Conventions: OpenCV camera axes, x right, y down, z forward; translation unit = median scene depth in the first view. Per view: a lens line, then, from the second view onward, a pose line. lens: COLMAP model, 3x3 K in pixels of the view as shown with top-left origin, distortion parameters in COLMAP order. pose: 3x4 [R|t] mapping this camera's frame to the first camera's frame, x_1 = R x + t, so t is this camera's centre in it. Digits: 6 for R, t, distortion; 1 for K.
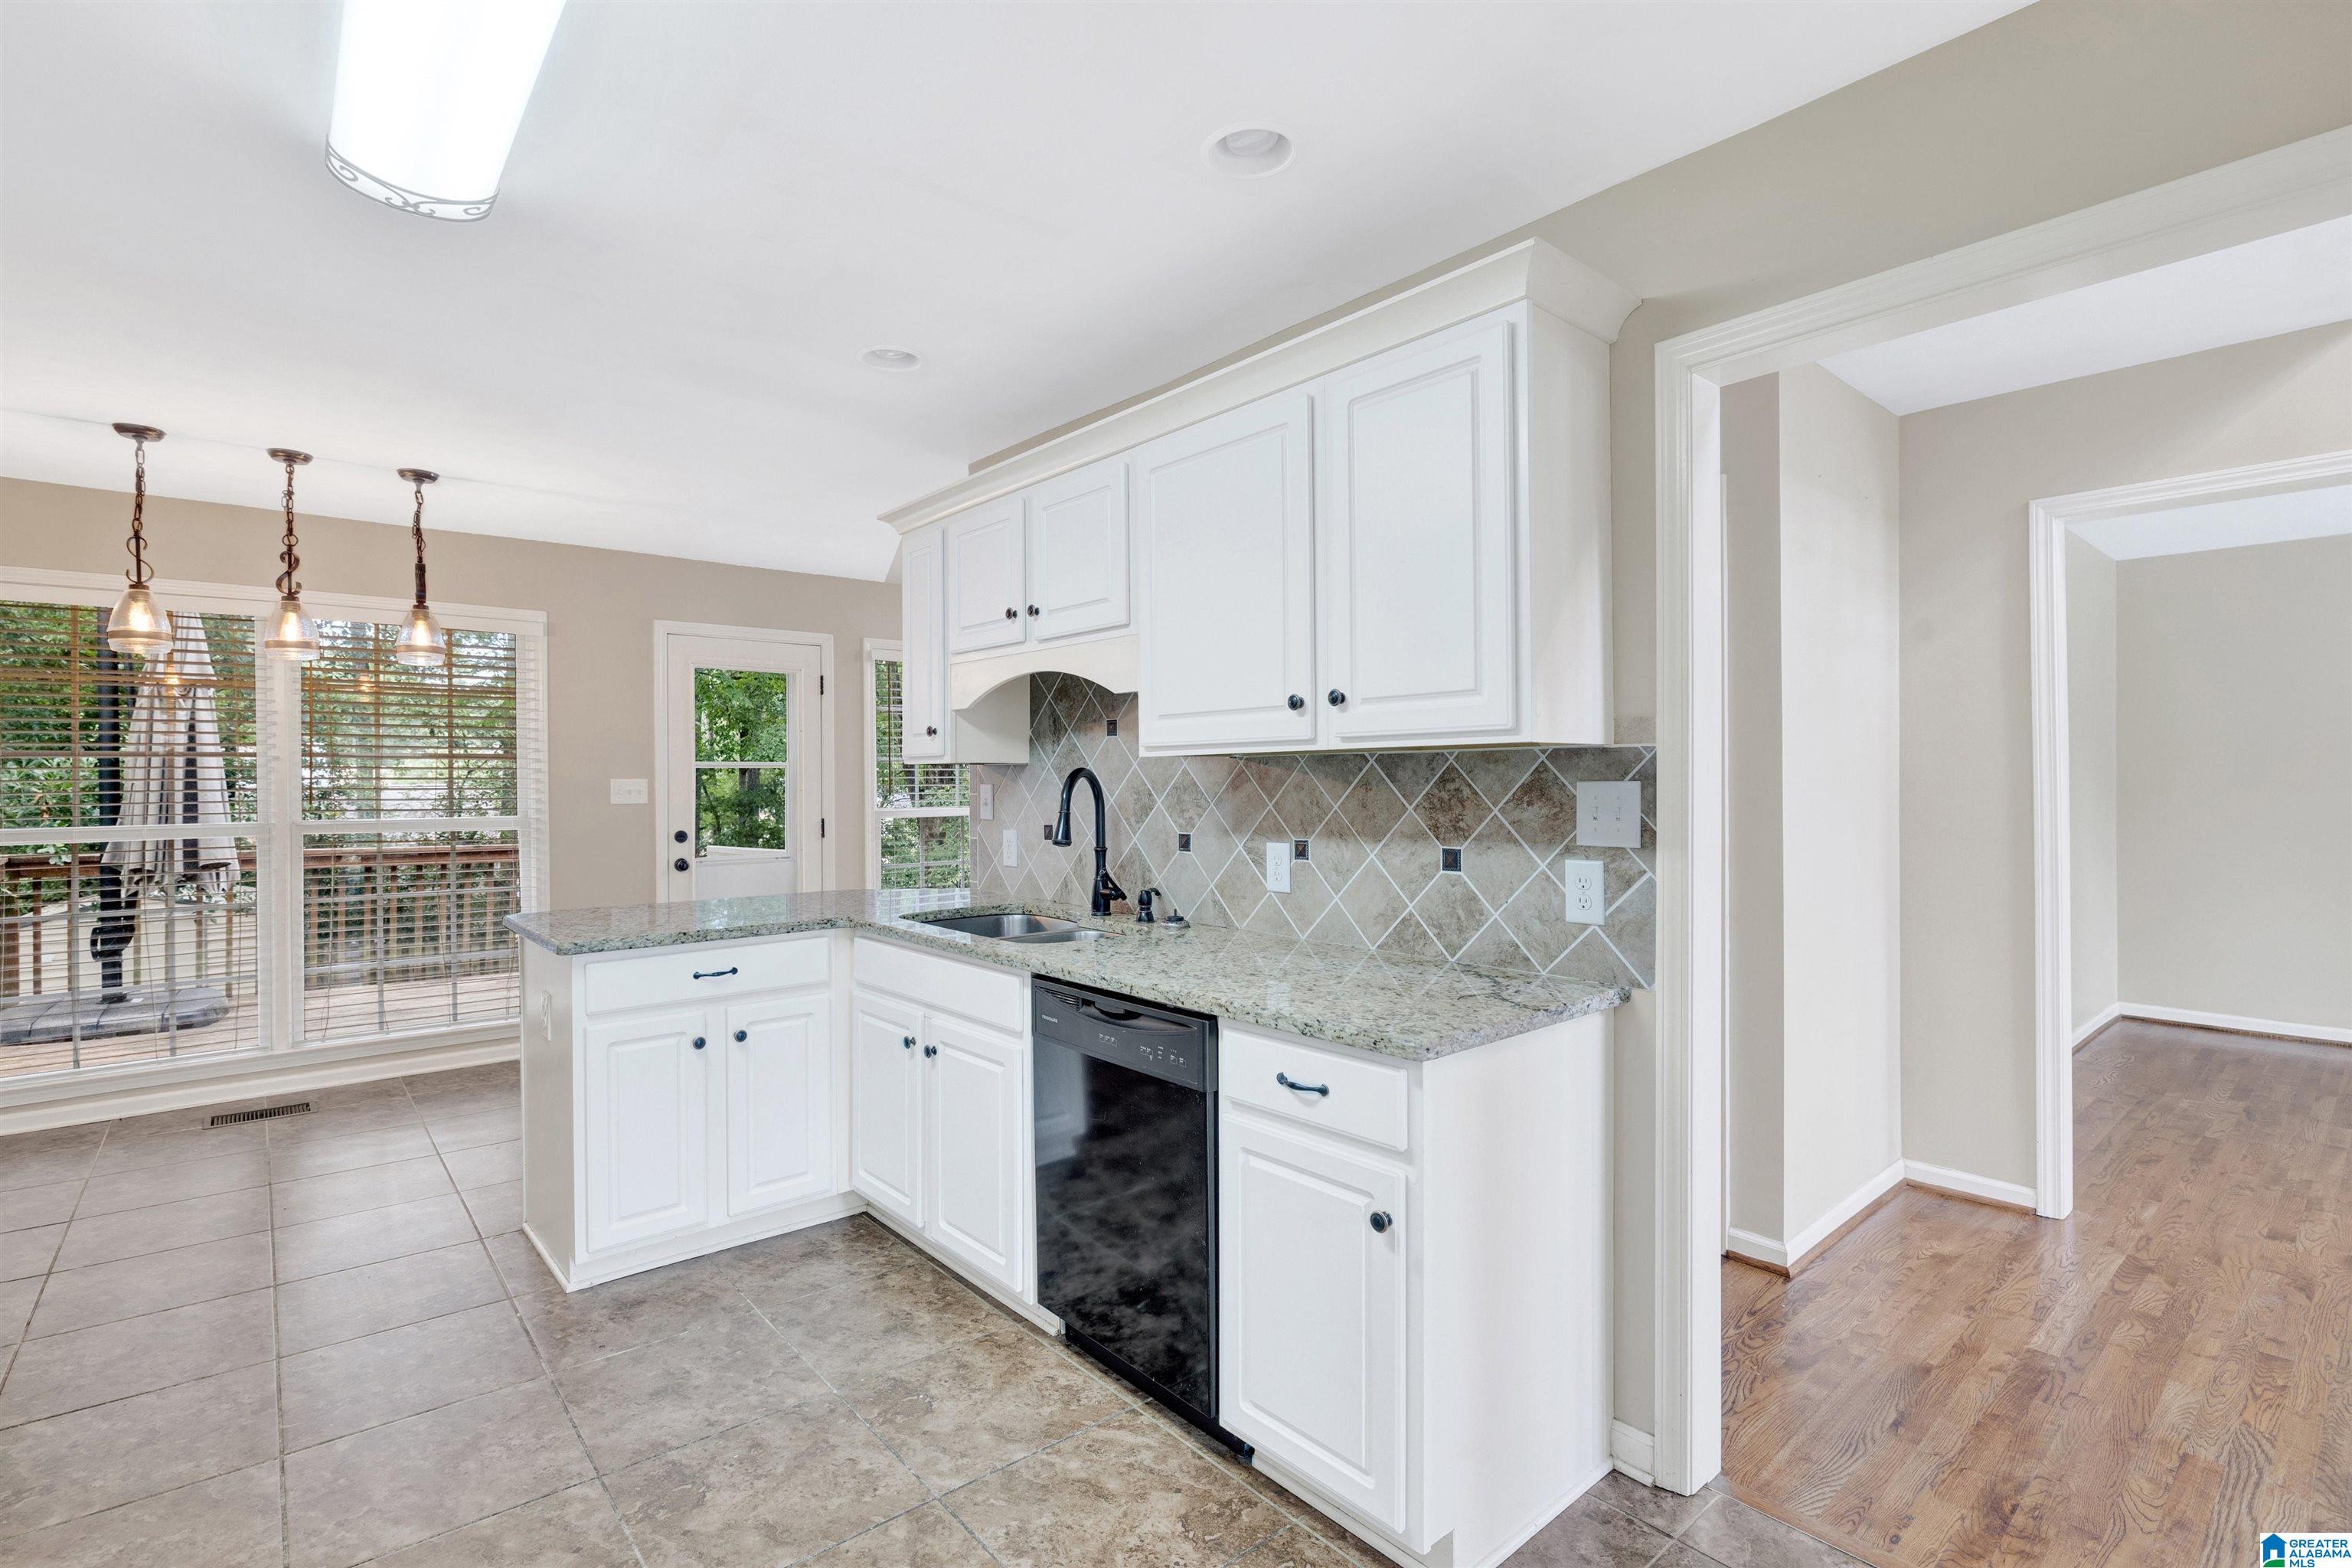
lens RADIAL K [[1084.1, 0, 1156.5], [0, 1084.1, 785.1], [0, 0, 1]] dist [-0.017786, 0.000056]
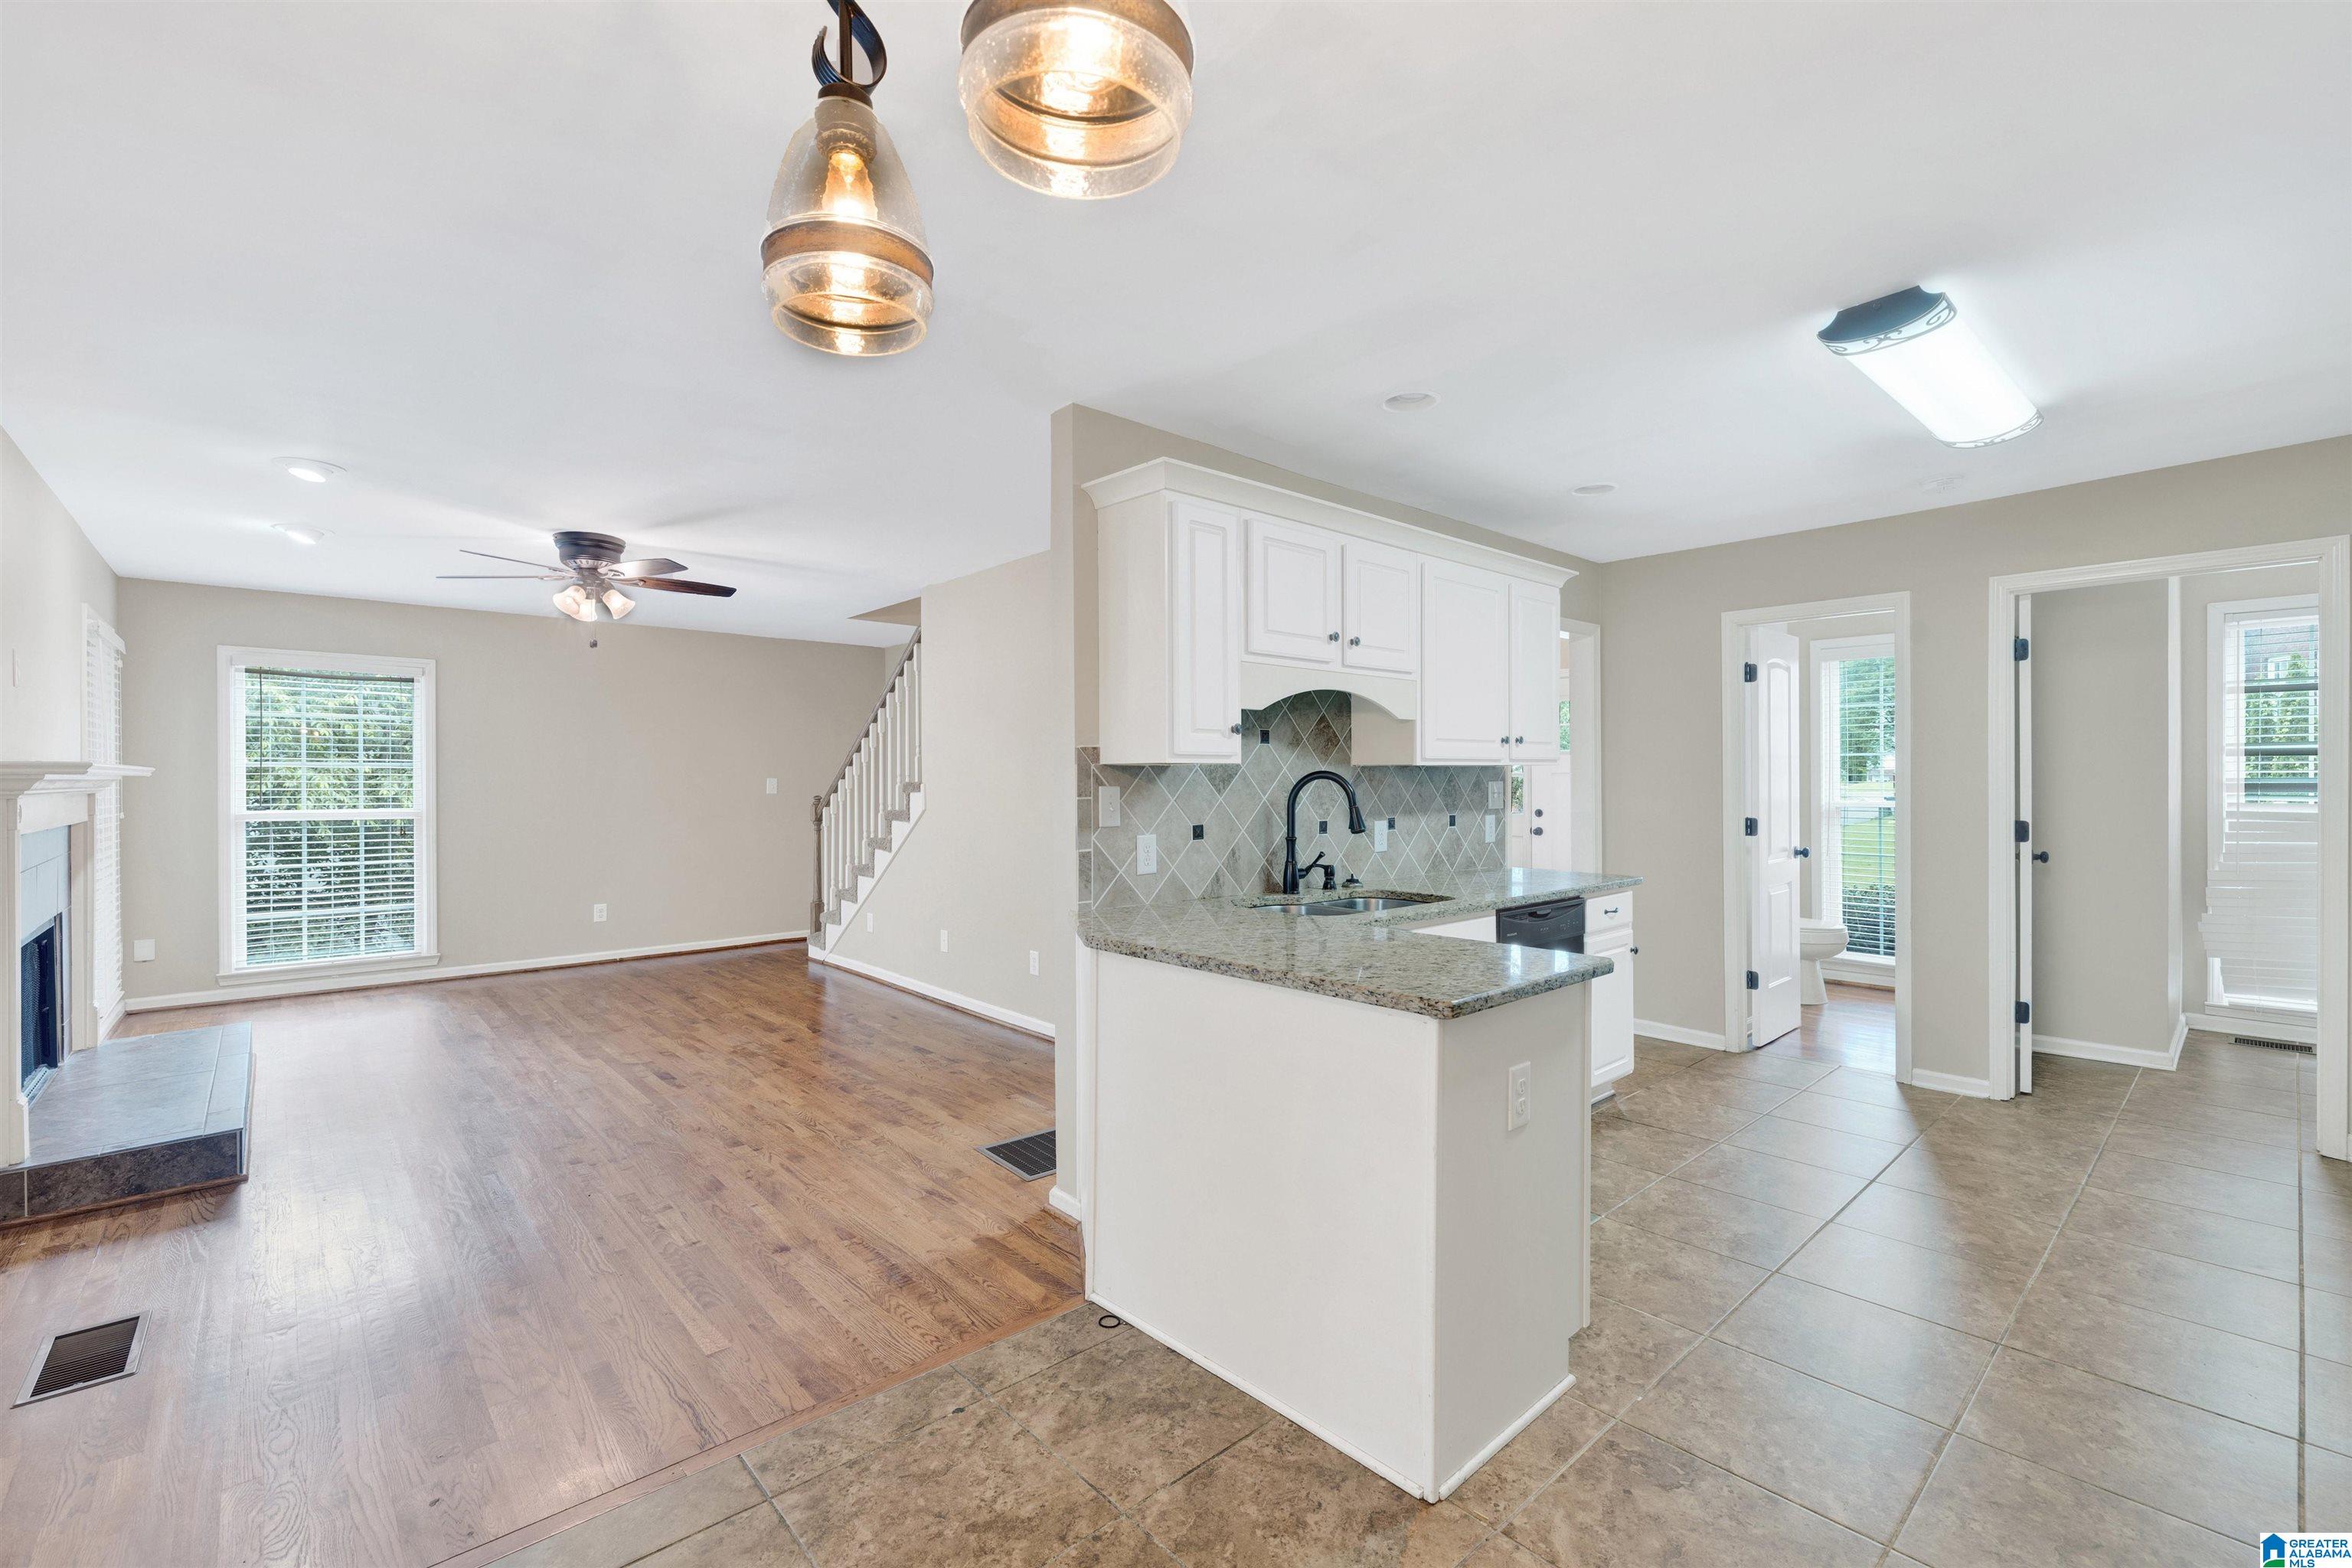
lens RADIAL K [[1014.9, 0, 1154.0], [0, 1014.9, 780.1], [0, 0, 1]] dist [-0.005314, -0.000321]
pose [[-0.023733, 0.000258, 0.999718, -1.554893], [0.005776, 0.999983, -0.000121, -0.008602], [-0.999702, 0.005772, -0.023734, 1.562102]]
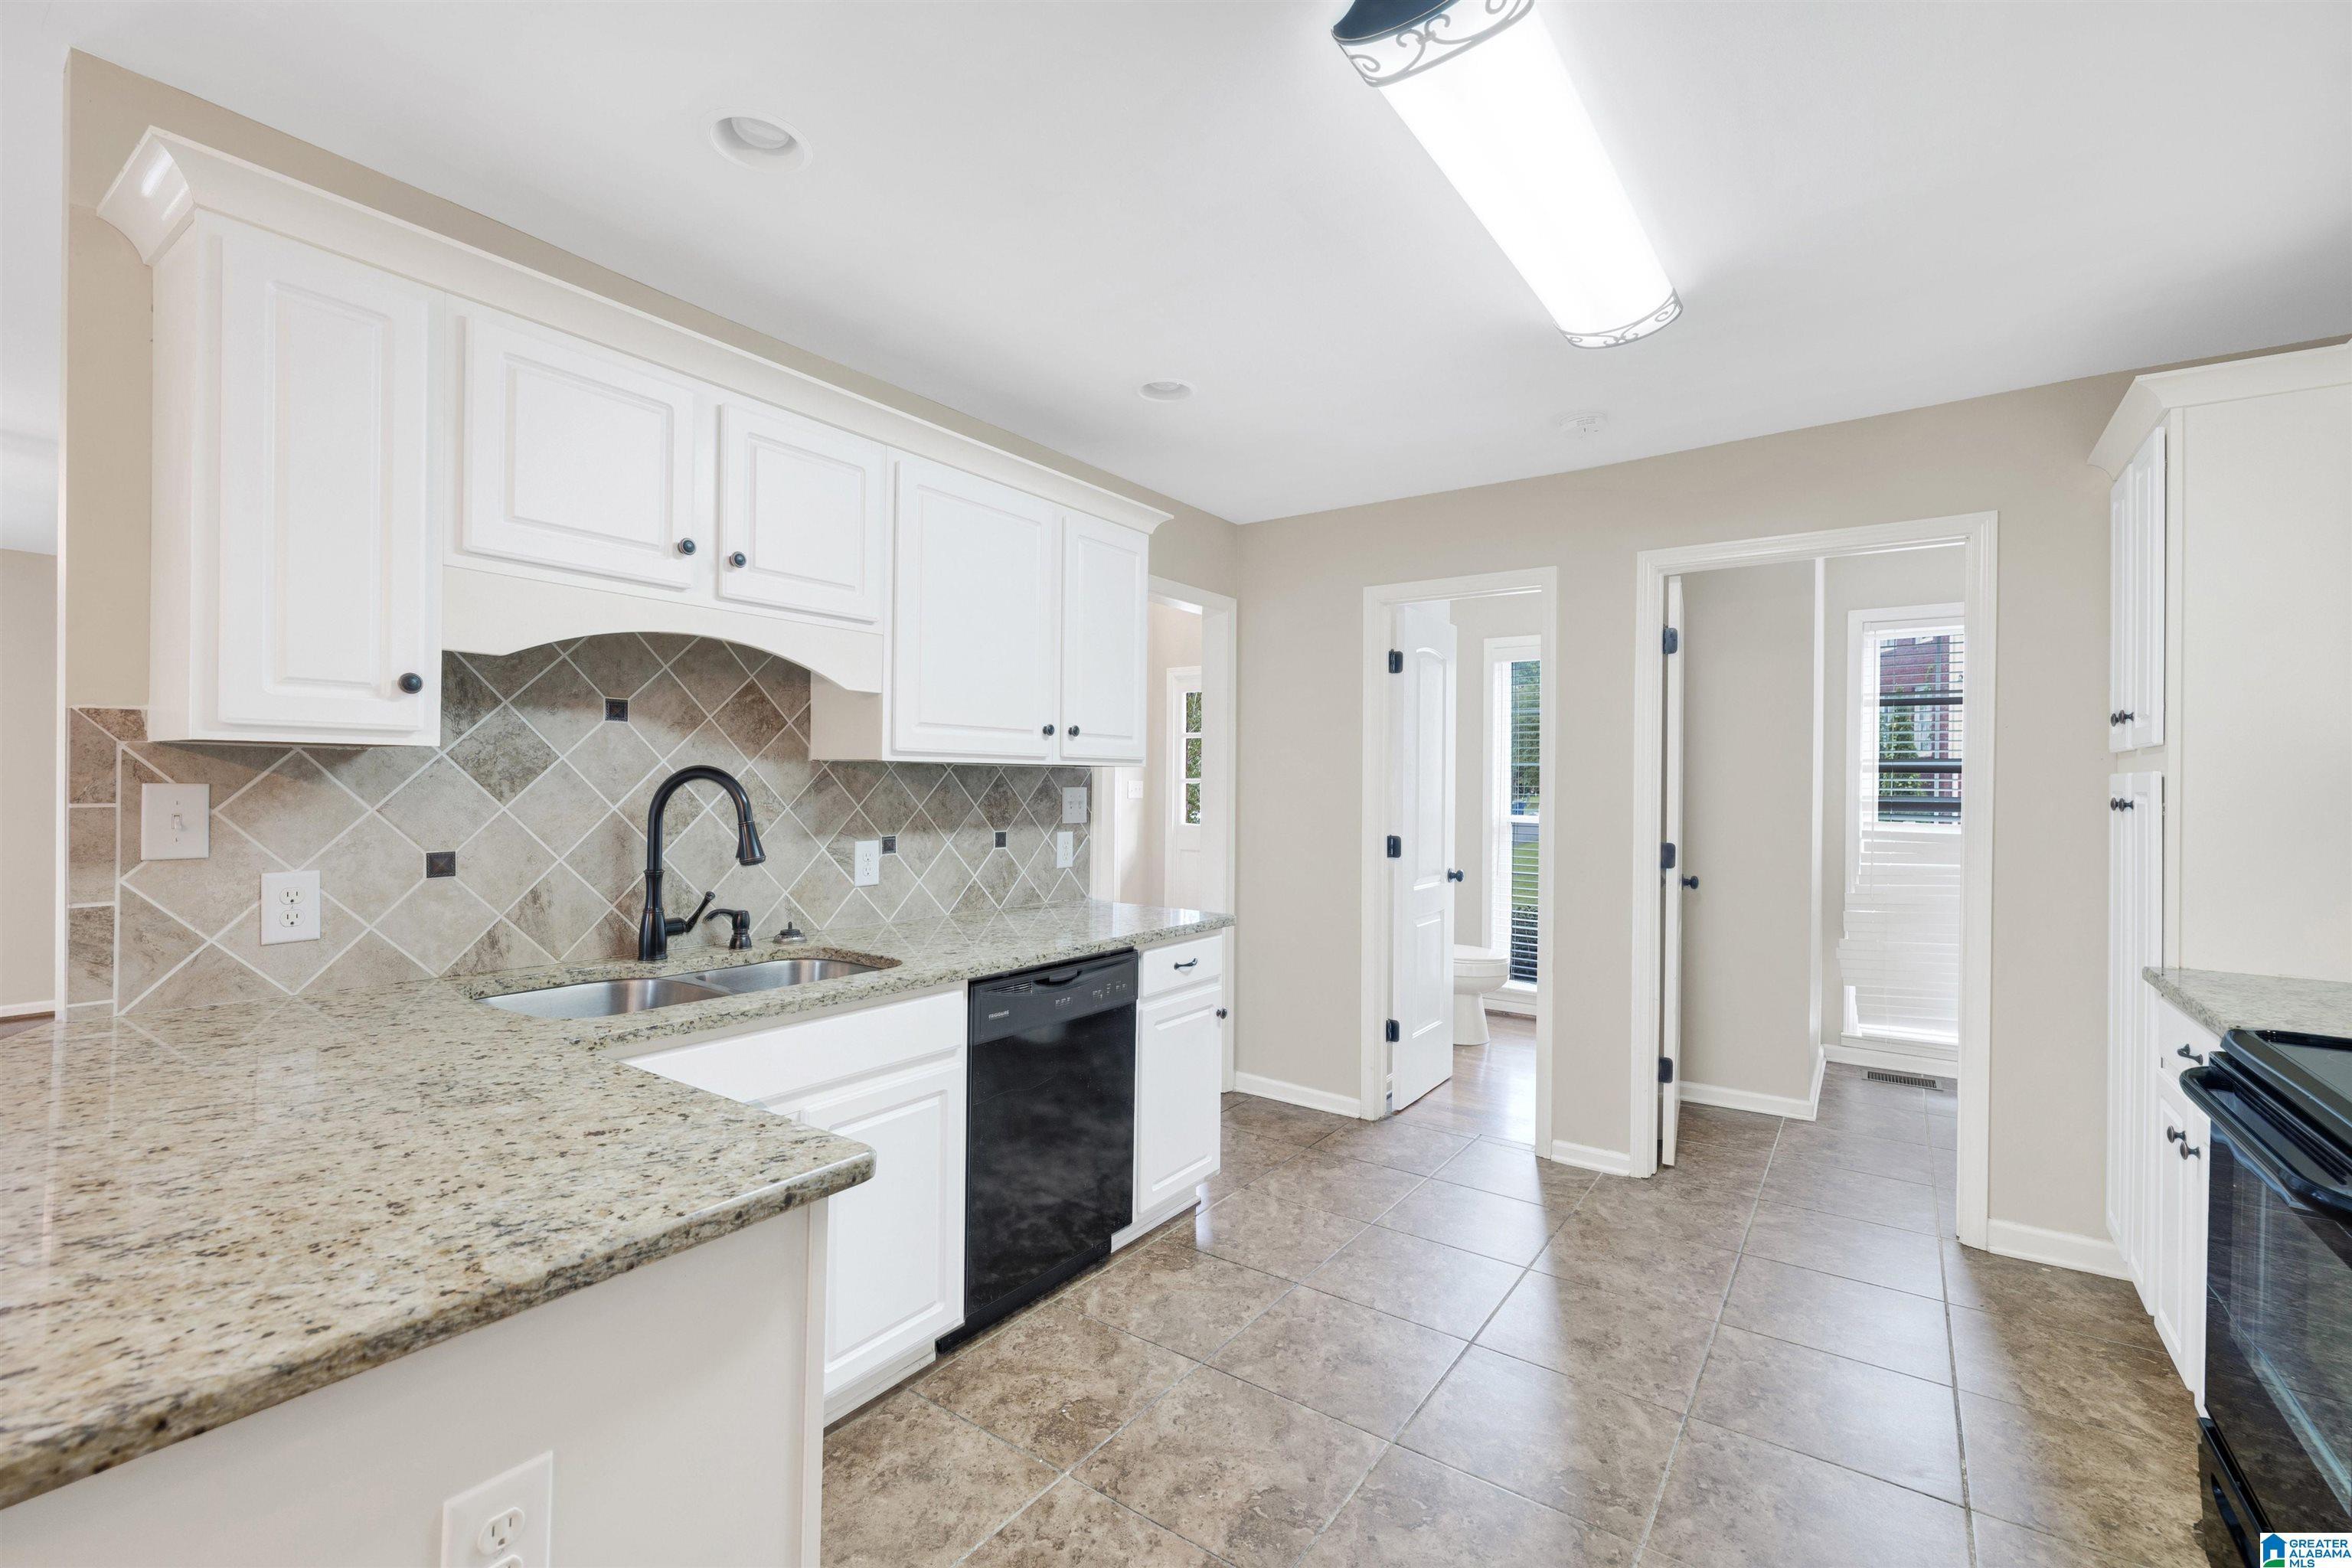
lens RADIAL K [[1014.9, 0, 1176.4], [0, 1014.9, 777.9], [0, 0, 1]] dist [-0.005314, -0.000321]
pose [[-0.252747, 0.003435, 0.967526, -1.099510], [-0.010935, 0.999920, -0.006406, -0.008398], [-0.967471, -0.012199, -0.252689, 1.095495]]
